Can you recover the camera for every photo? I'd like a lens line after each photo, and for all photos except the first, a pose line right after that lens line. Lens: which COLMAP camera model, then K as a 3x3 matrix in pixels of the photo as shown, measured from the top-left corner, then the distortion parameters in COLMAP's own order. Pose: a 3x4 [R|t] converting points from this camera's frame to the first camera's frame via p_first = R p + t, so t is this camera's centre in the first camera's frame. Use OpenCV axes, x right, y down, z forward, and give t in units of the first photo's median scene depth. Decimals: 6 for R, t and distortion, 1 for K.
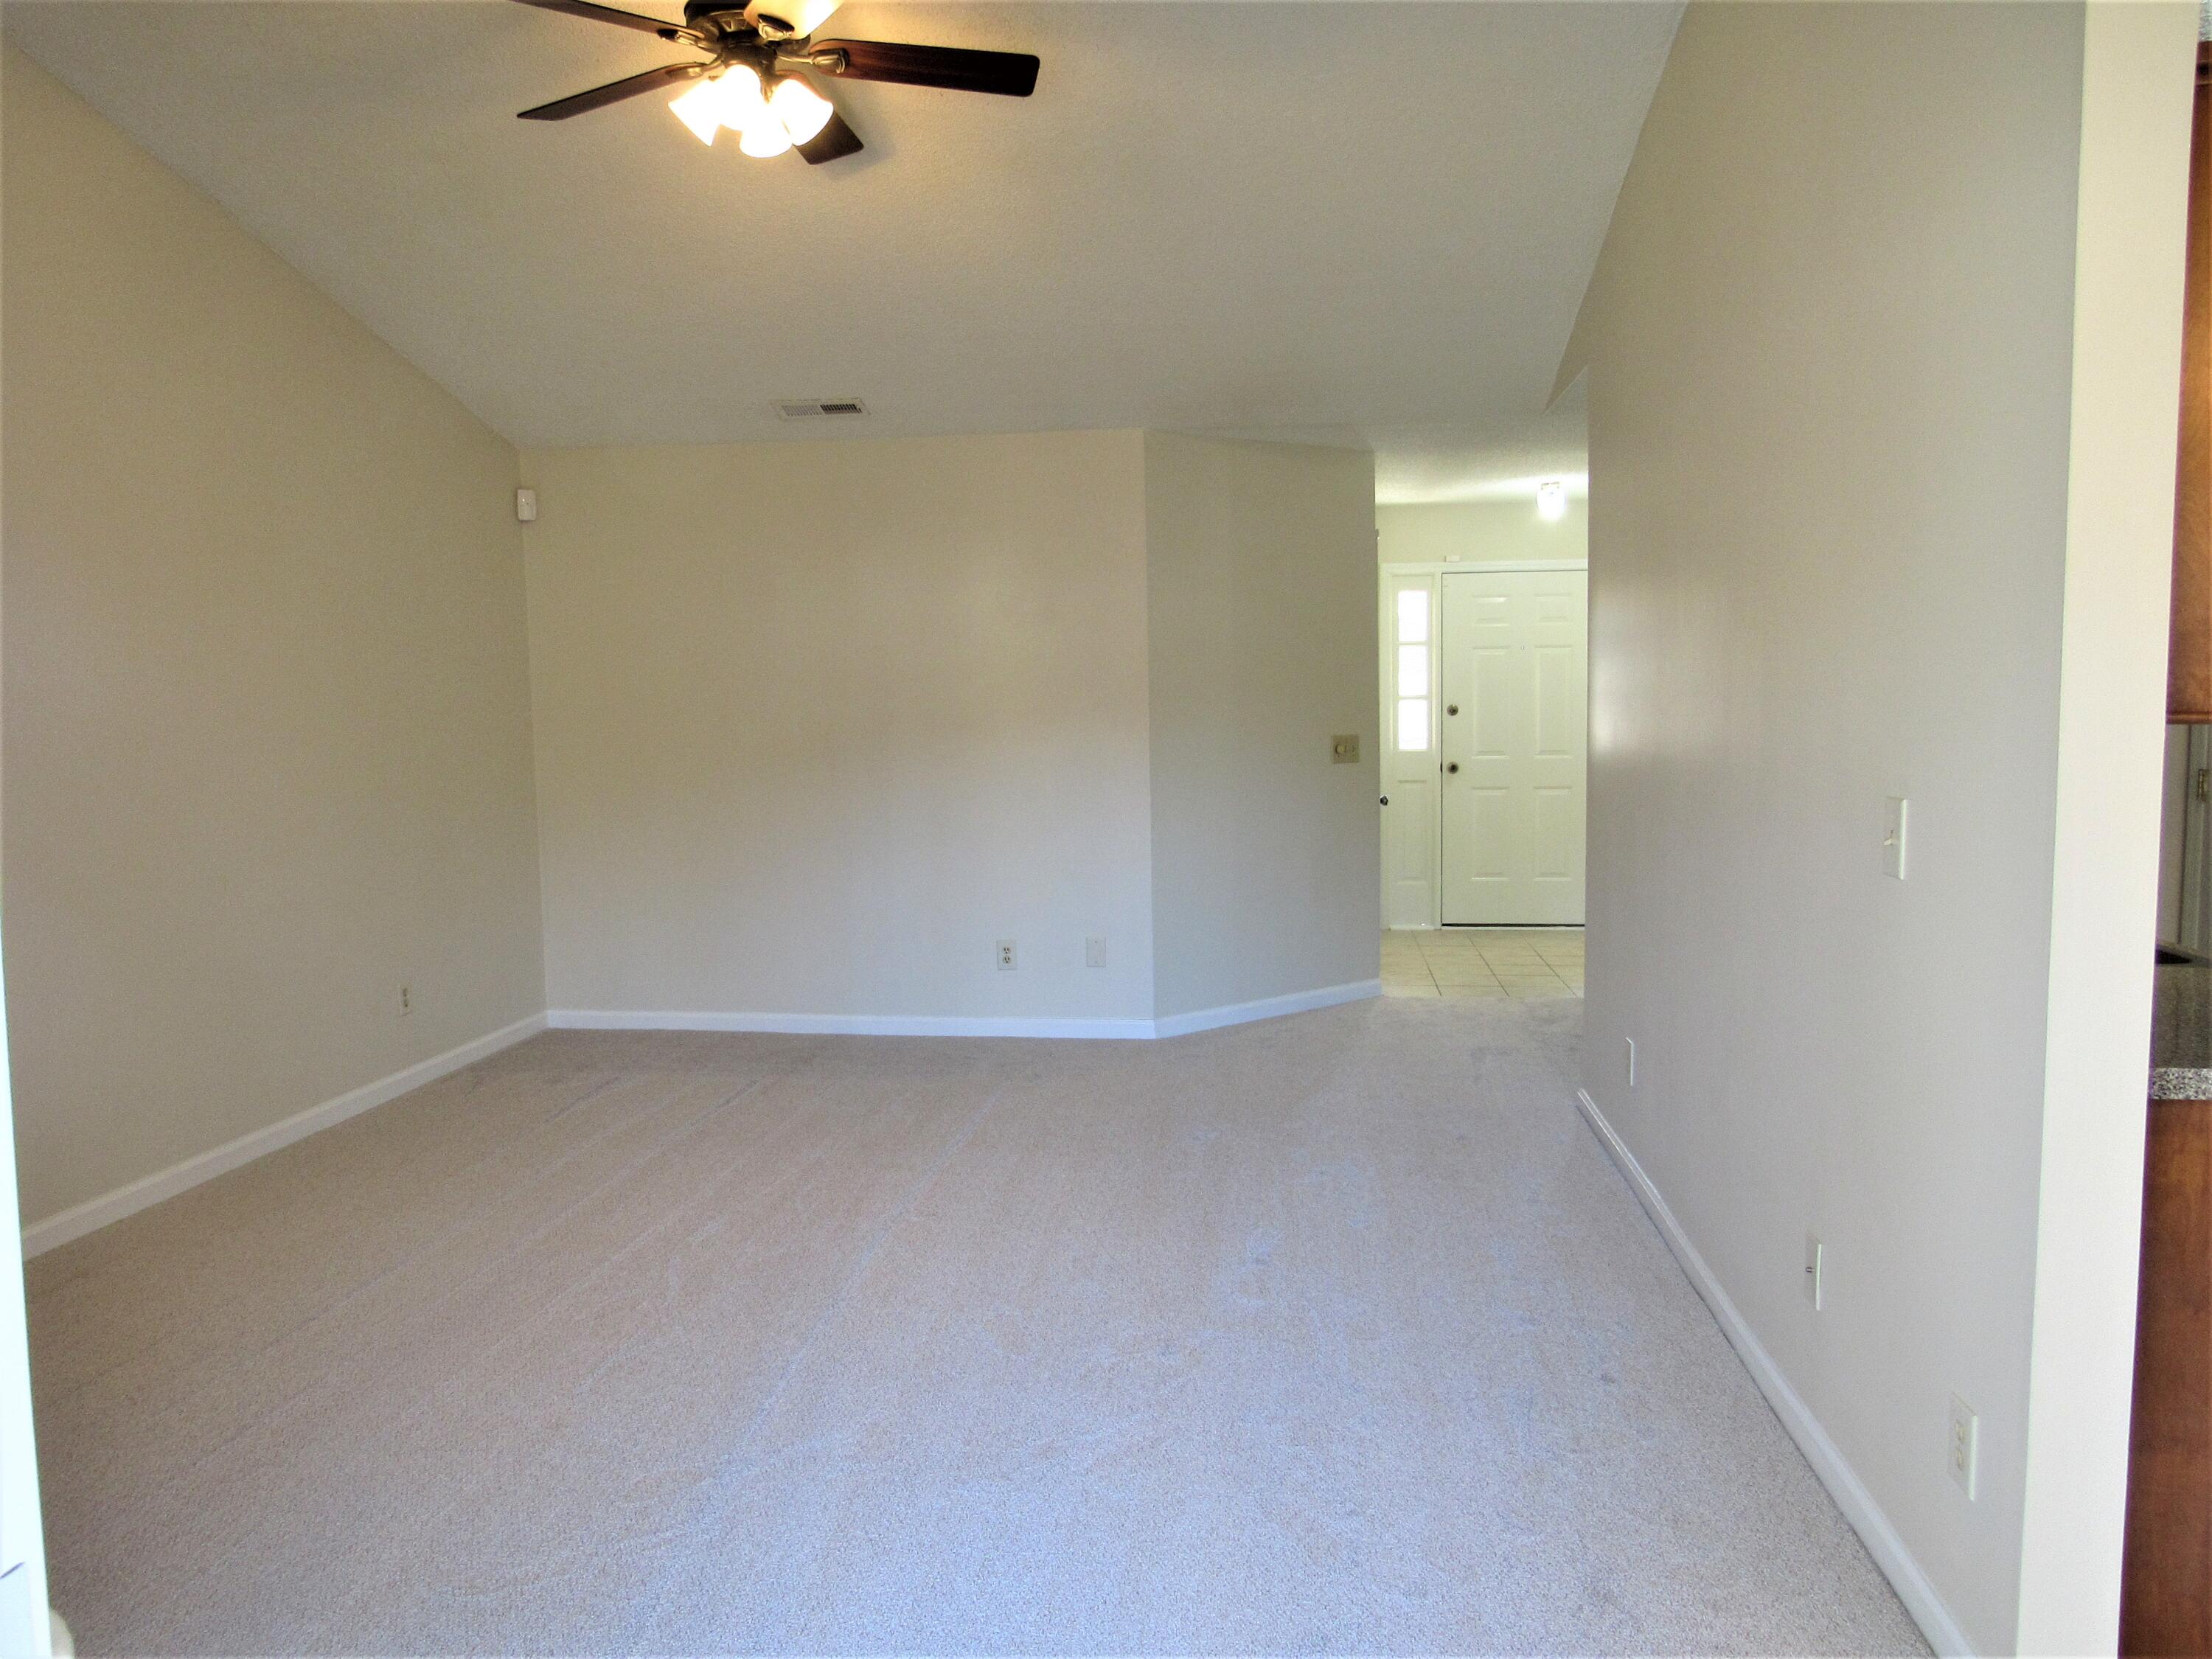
lens RADIAL K [[1596.0, 0, 1094.7], [0, 1596.0, 821.5], [0, 0, 1]] dist [-0.023003, 0.020252]
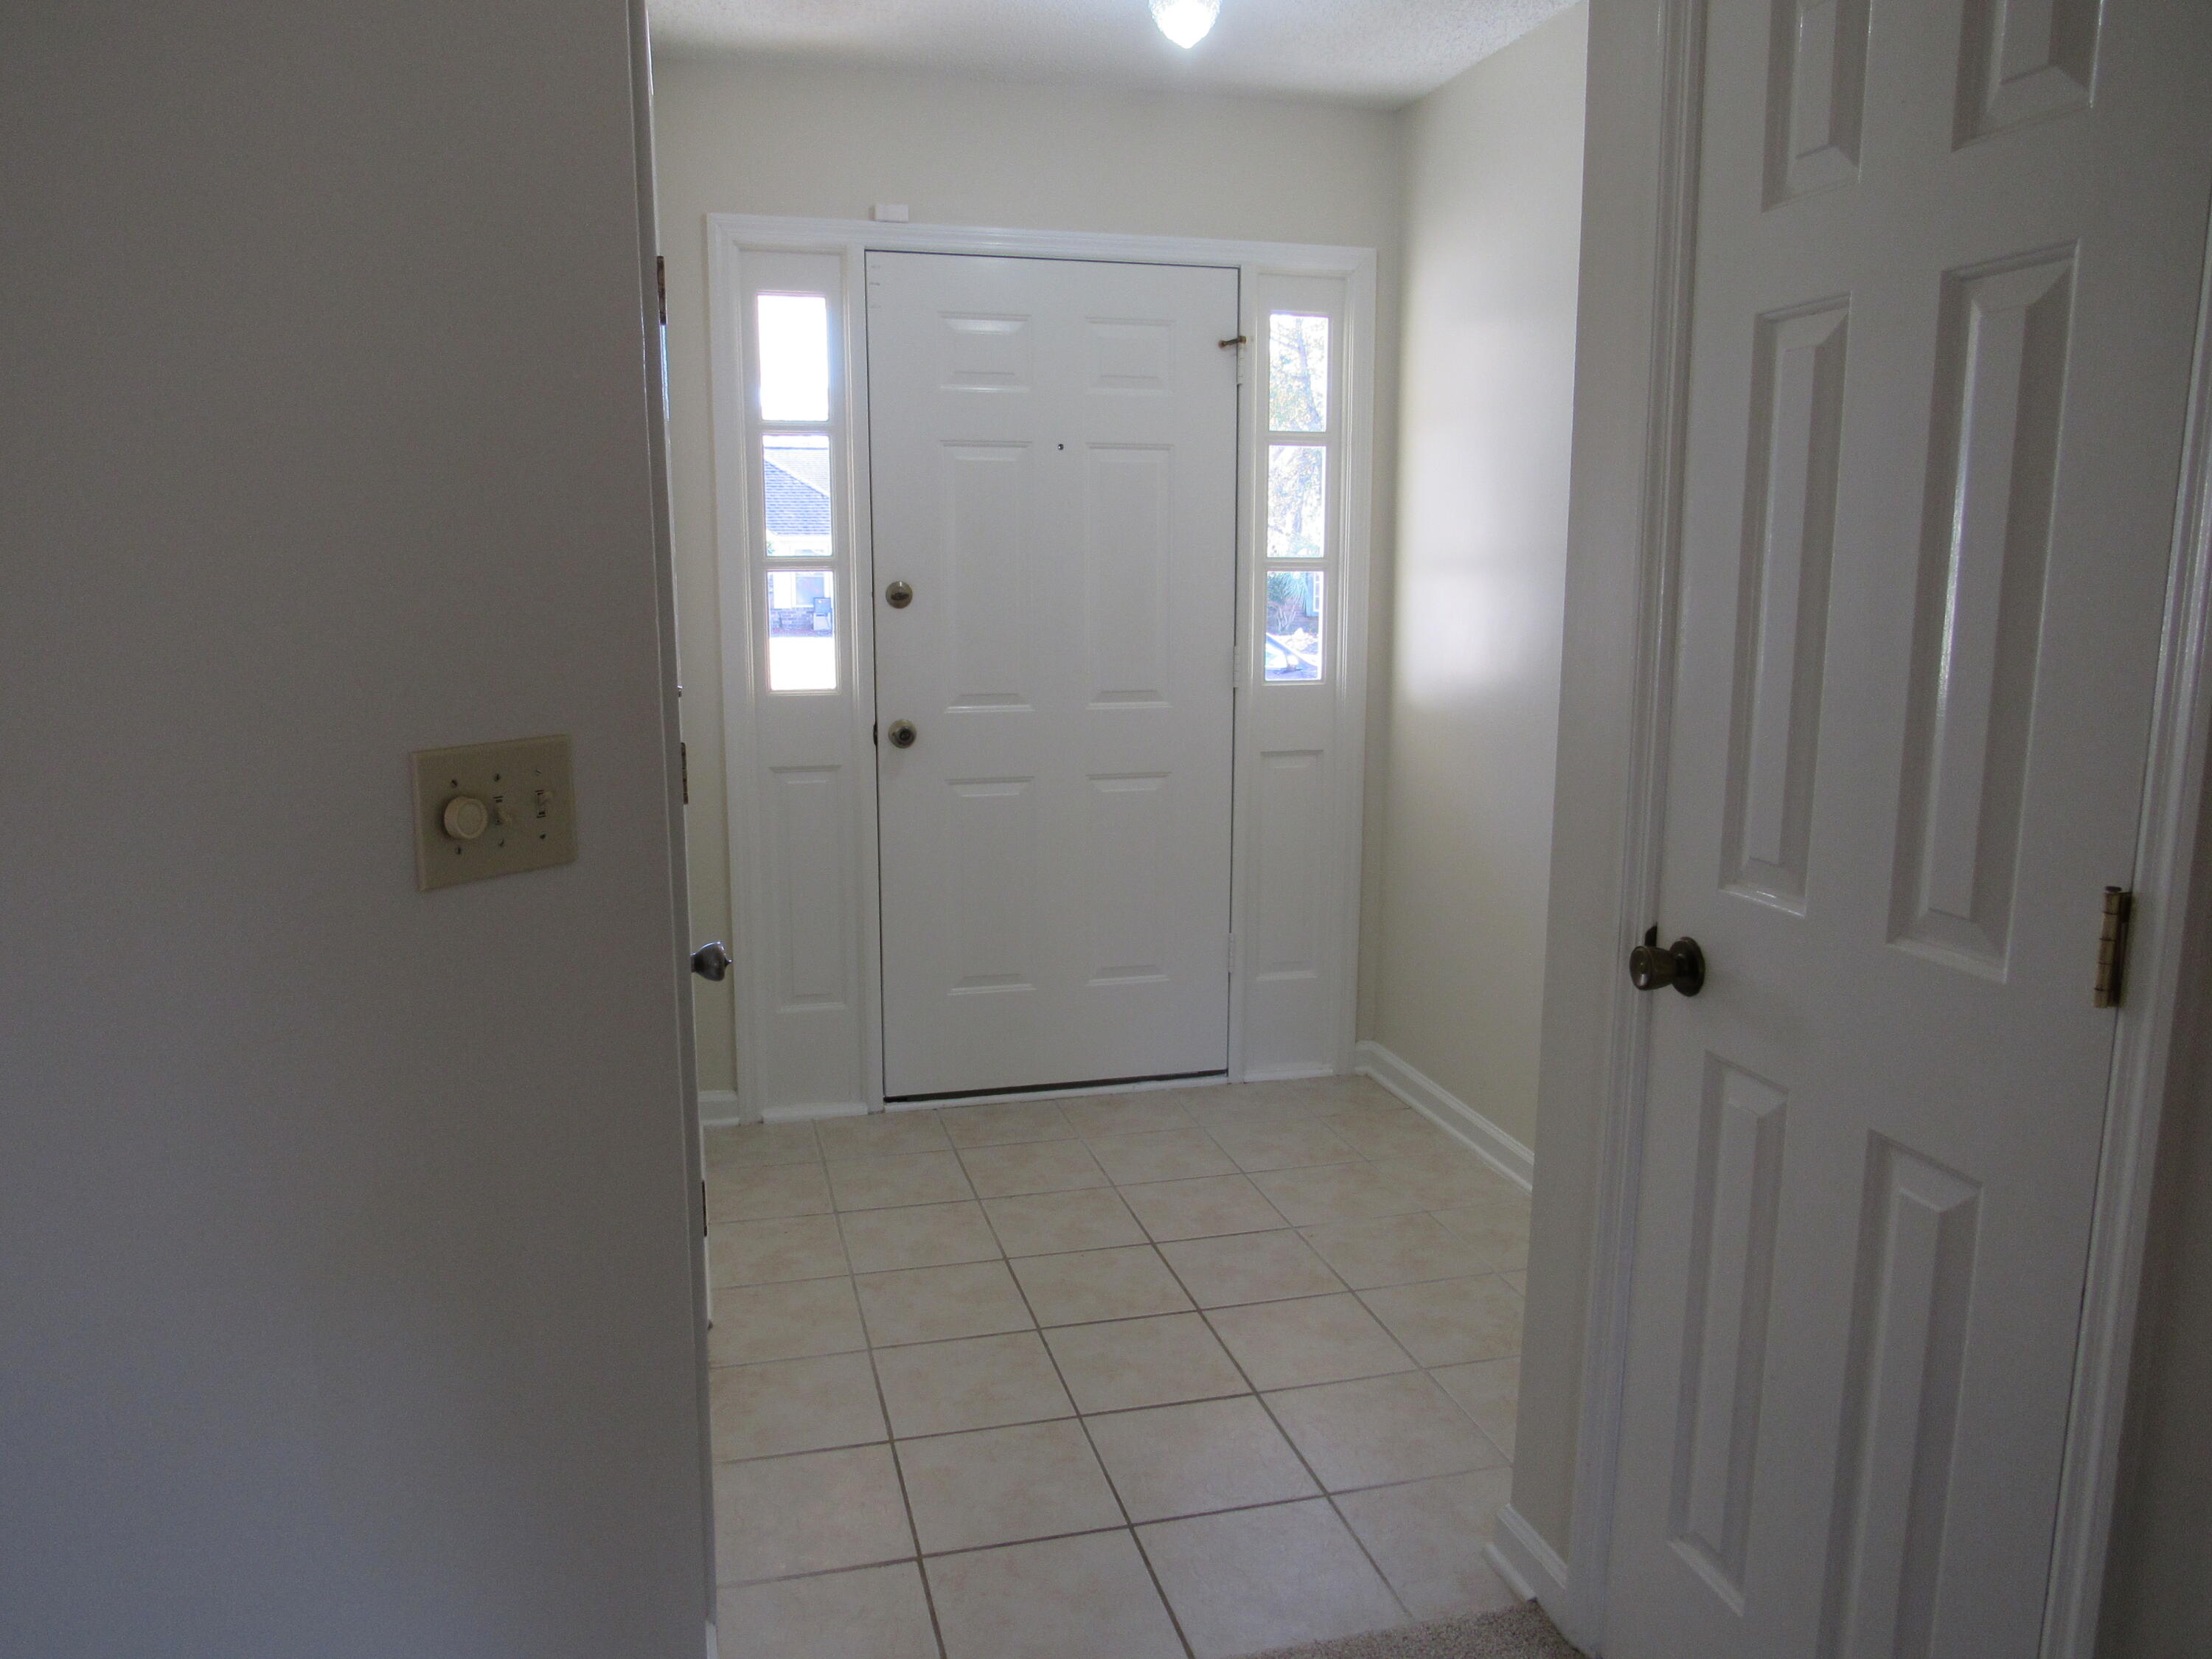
lens RADIAL K [[1596.0, 0, 1108.4], [0, 1596.0, 829.6], [0, 0, 1]] dist [-0.023003, 0.020252]
pose [[0.925672, -0.047977, 0.375273, 0.117110], [0.014134, 0.995620, 0.092422, -0.046775], [-0.378063, -0.080249, 0.922295, 0.594110]]
